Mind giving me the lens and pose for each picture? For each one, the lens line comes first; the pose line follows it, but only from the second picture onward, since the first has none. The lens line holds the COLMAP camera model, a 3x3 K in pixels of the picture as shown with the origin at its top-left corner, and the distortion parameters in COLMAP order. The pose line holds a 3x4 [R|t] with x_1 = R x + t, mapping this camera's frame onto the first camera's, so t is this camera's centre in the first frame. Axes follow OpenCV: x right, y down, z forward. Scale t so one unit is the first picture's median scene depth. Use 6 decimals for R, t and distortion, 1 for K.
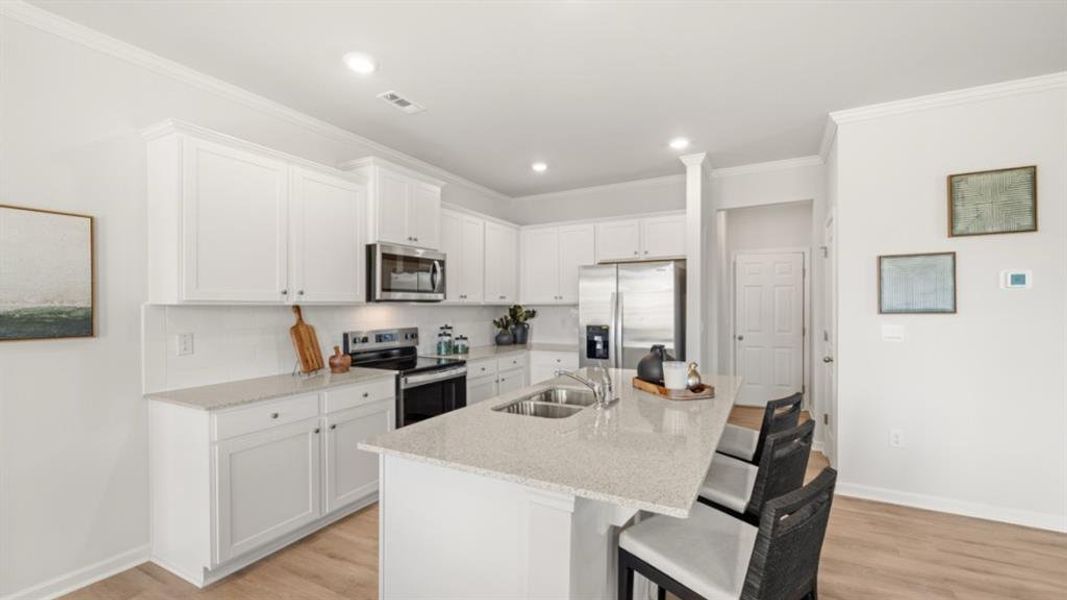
lens RADIAL K [[450.7, 0, 533.8], [0, 450.7, 307.9], [0, 0, 1]] dist [-0.003063, 0.001288]
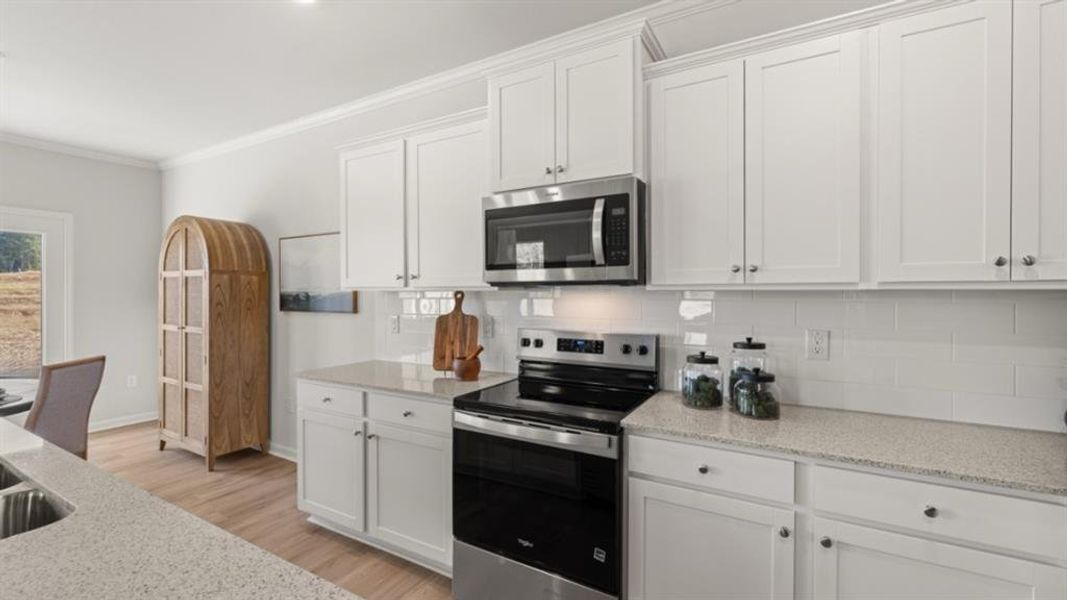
lens RADIAL K [[450.7, 0, 528.3], [0, 450.7, 294.9], [0, 0, 1]] dist [-0.003063, 0.001288]
pose [[-0.032012, 0.011427, -0.999422, 0.280109], [-0.003708, 0.999926, 0.011552, -0.007786], [0.999481, 0.004076, -0.031967, 0.976121]]
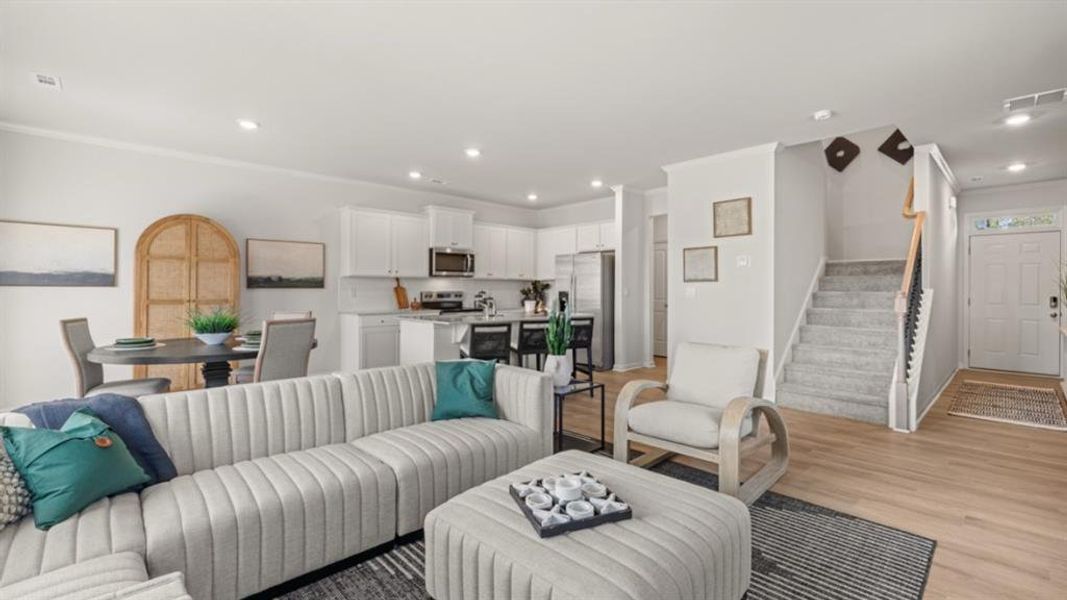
lens RADIAL K [[450.7, 0, 523.8], [0, 450.7, 289.4], [0, 0, 1]] dist [-0.003063, 0.001288]
pose [[0.945426, 0.006408, -0.325774, 0.631801], [-0.007171, 0.999974, -0.001141, 0.040500], [0.325758, 0.003415, 0.945447, -0.711052]]
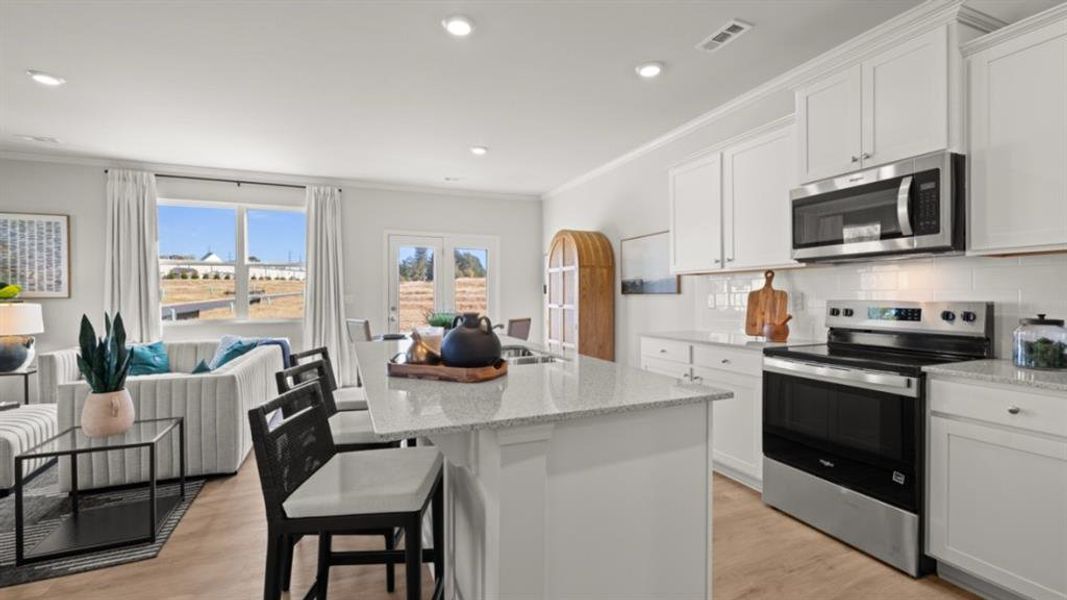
lens RADIAL K [[450.7, 0, 527.6], [0, 450.7, 299.2], [0, 0, 1]] dist [-0.003063, 0.001288]
pose [[-0.633818, 0.015977, -0.773317, 0.520695], [0.005844, 0.999857, 0.015868, 0.033115], [0.773460, 0.005539, -0.633821, 1.030462]]
